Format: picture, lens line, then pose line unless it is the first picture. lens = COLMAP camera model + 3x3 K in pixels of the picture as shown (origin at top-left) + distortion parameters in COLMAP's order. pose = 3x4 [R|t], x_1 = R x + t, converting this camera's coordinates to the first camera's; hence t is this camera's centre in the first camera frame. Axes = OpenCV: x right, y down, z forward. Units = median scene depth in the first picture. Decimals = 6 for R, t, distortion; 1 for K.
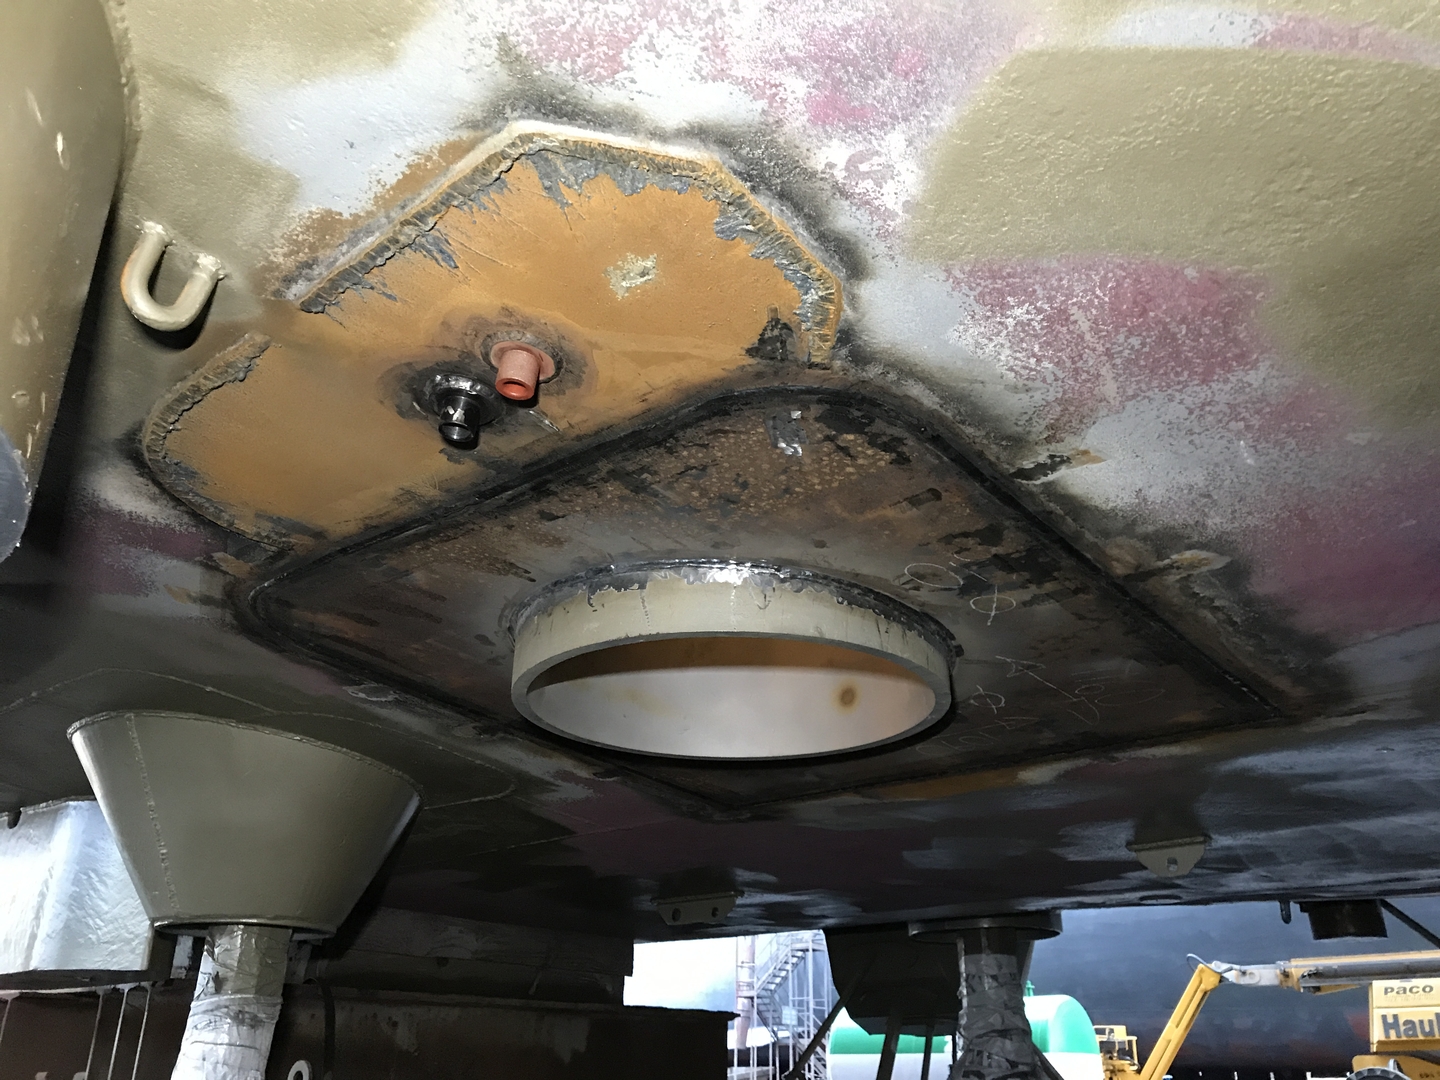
lens RADIAL K [[1159.7, 0, 720.0], [0, 1159.7, 540.0], [0, 0, 1]] dist [-0.001992, -0.001077]
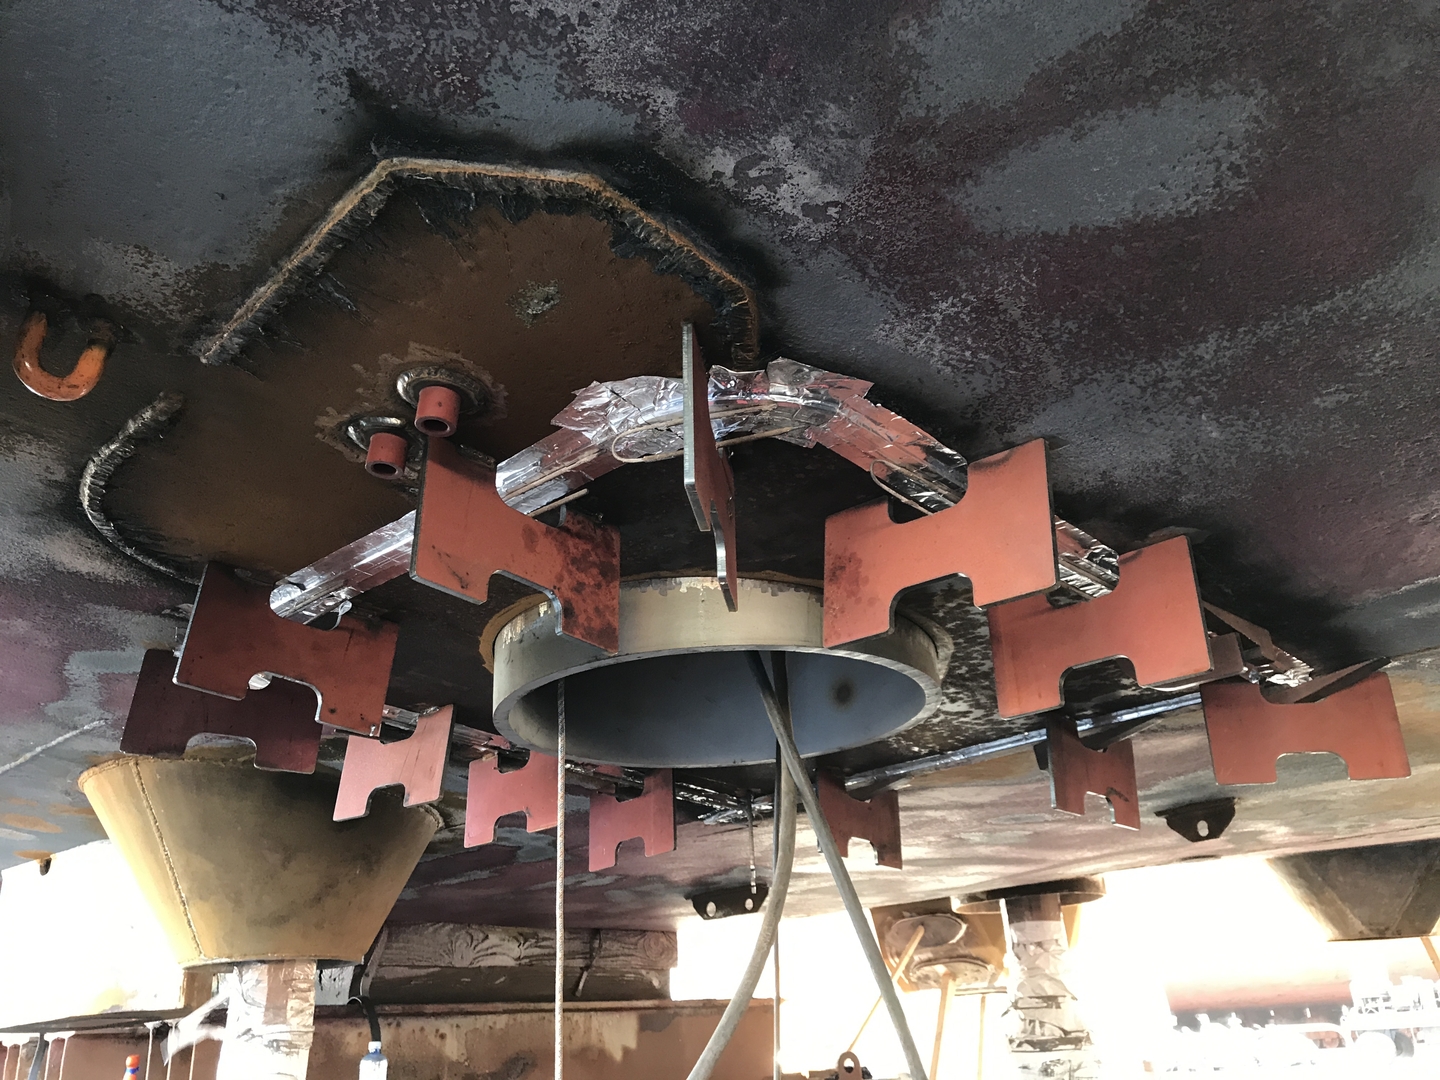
lens RADIAL K [[1159.7, 0, 720.0], [0, 1159.7, 540.0], [0, 0, 1]] dist [-0.001992, -0.001077]
pose [[0.996141, -0.082989, -0.028549, 0.089282], [0.083581, 0.996296, 0.020189, -0.041932], [0.026767, -0.022498, 0.999388, 0.048560]]
